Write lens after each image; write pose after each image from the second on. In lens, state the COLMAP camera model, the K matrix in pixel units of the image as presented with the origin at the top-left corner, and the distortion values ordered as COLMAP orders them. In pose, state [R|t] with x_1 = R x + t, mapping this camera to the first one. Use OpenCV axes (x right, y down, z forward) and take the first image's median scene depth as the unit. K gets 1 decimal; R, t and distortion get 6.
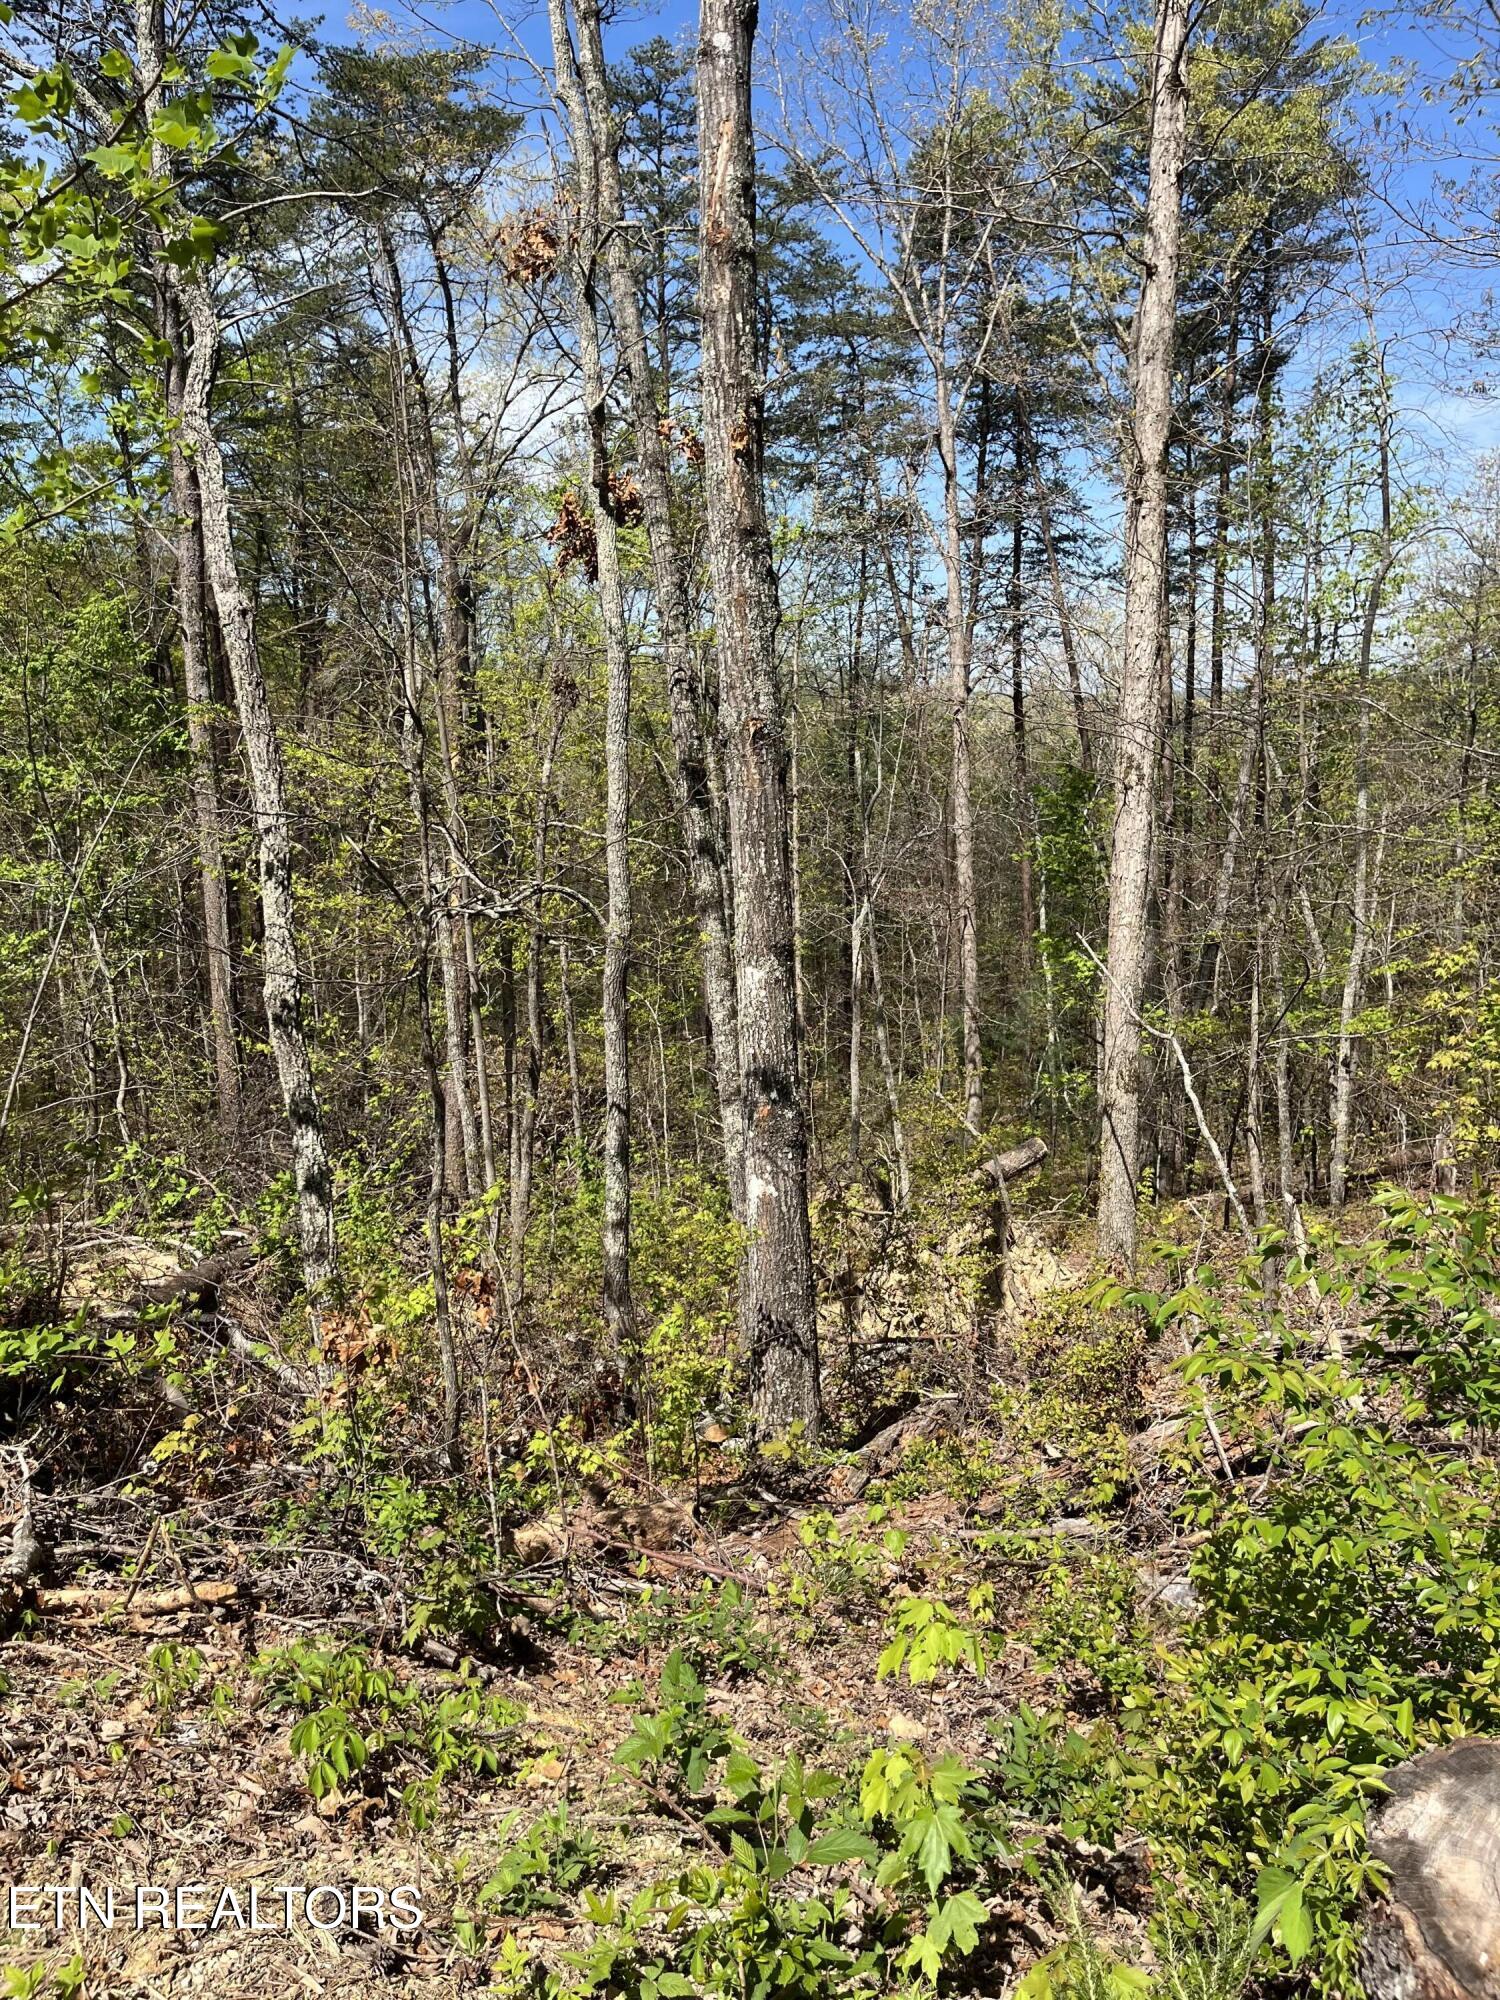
lens RADIAL K [[1488.9, 0, 748.1], [0, 1488.9, 1019.3], [0, 0, 1]] dist [0.003304, -0.005161]
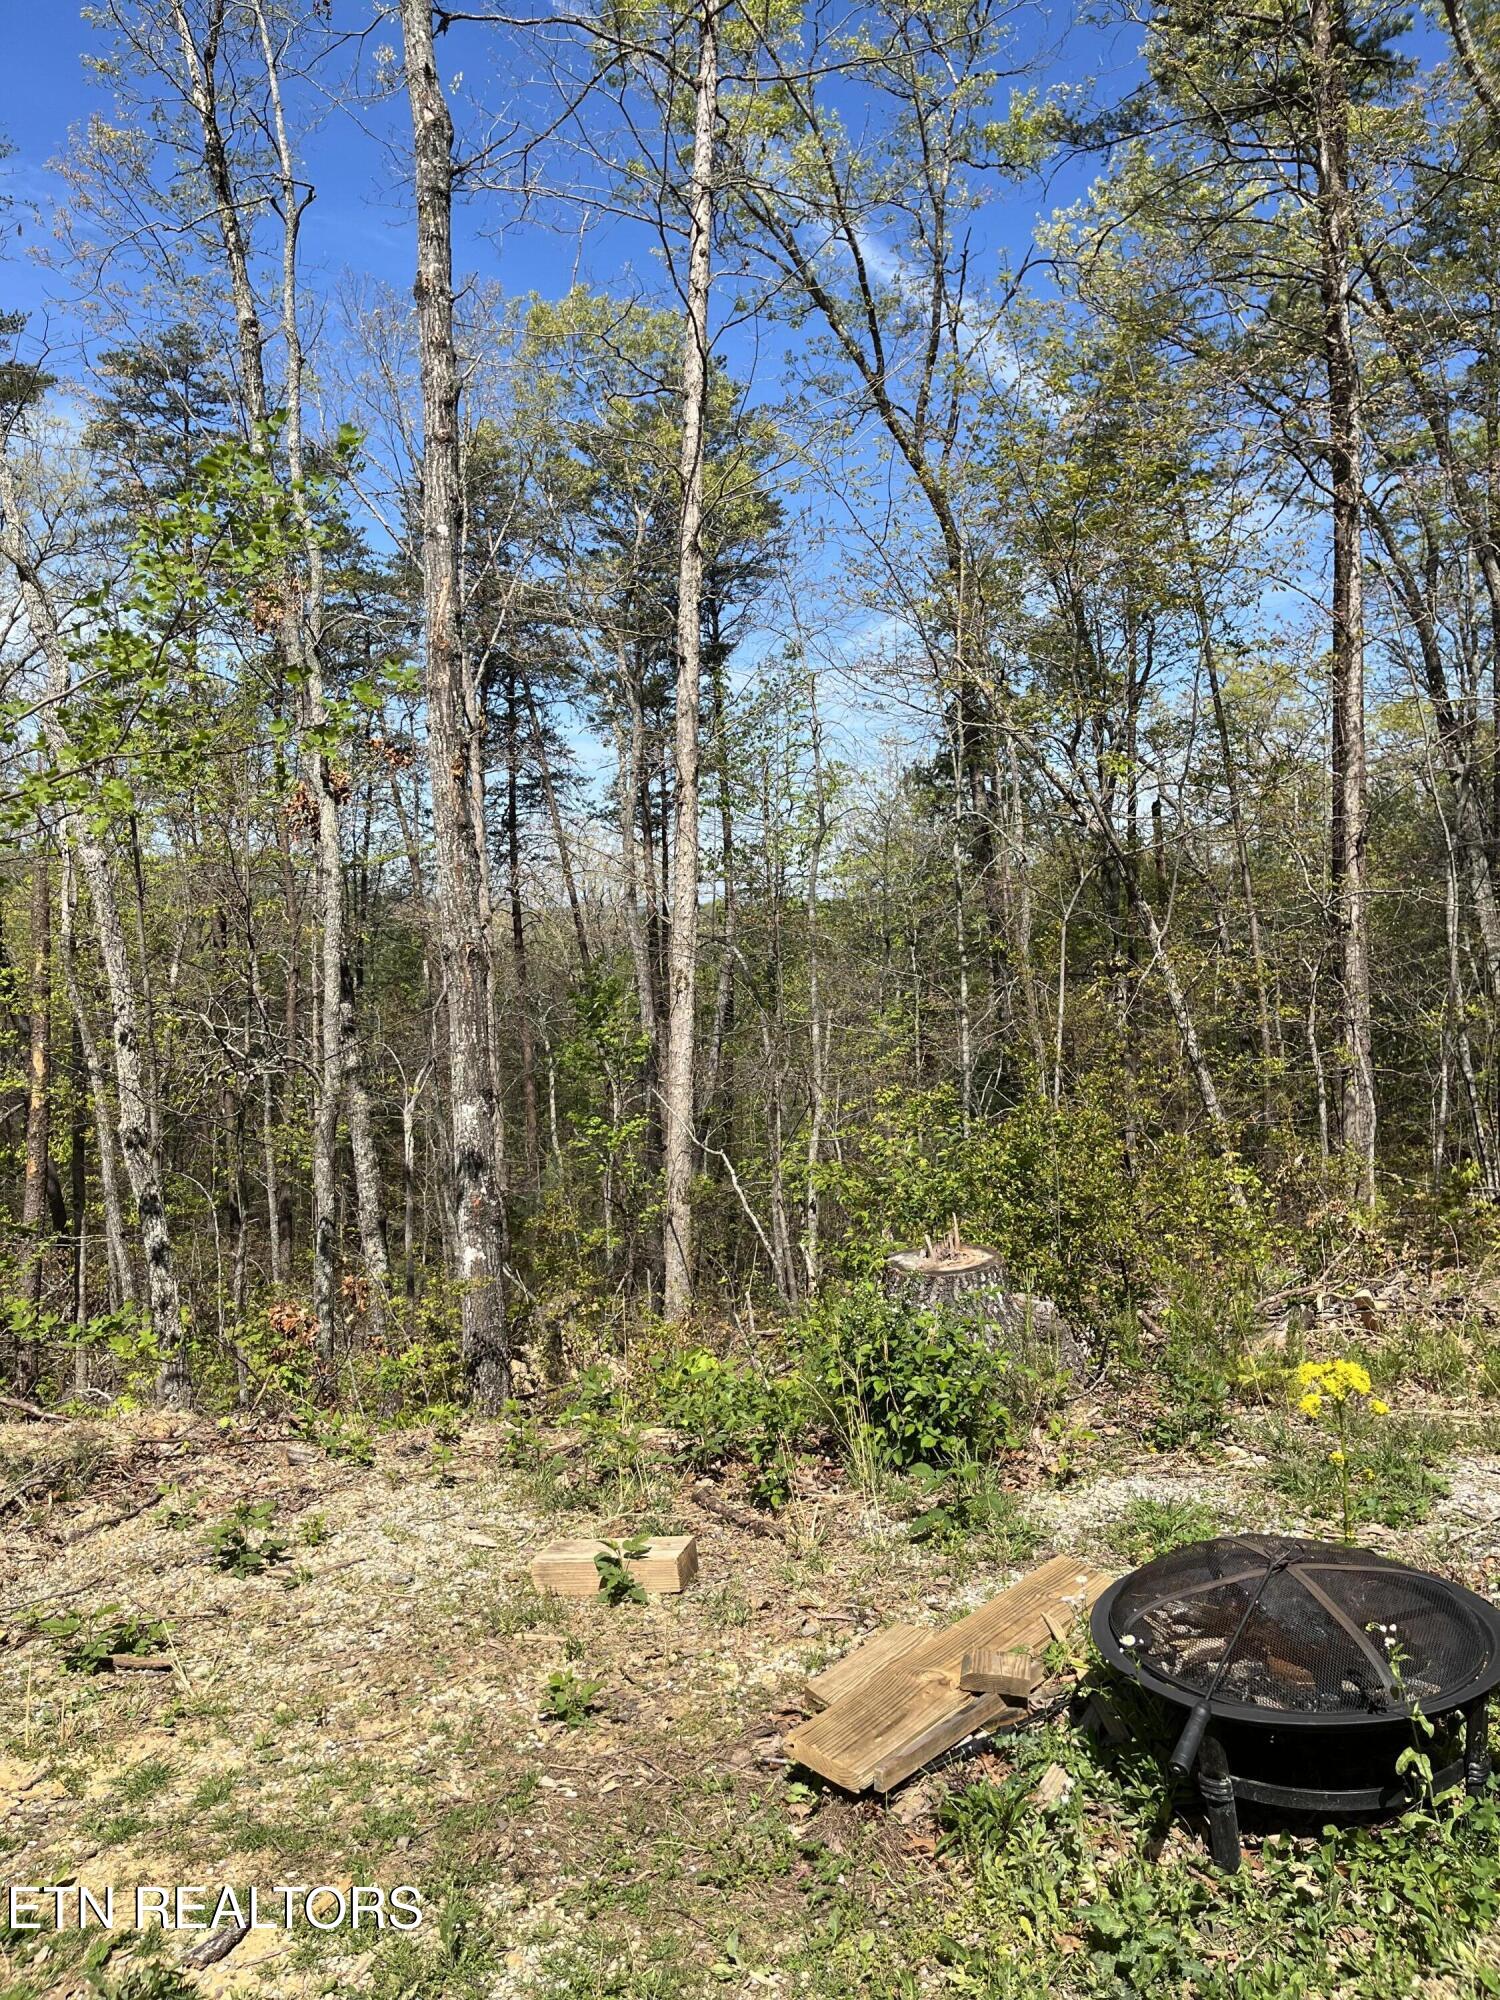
lens RADIAL K [[1513.0, 0, 750.0], [0, 1513.0, 1000.0], [0, 0, 1]] dist [-0.143924, -0.000009]
pose [[0.936994, 0.009489, 0.349216, -0.068214], [0.042875, 0.988951, -0.141910, 0.022936], [-0.346704, 0.147941, 0.926234, -0.137172]]
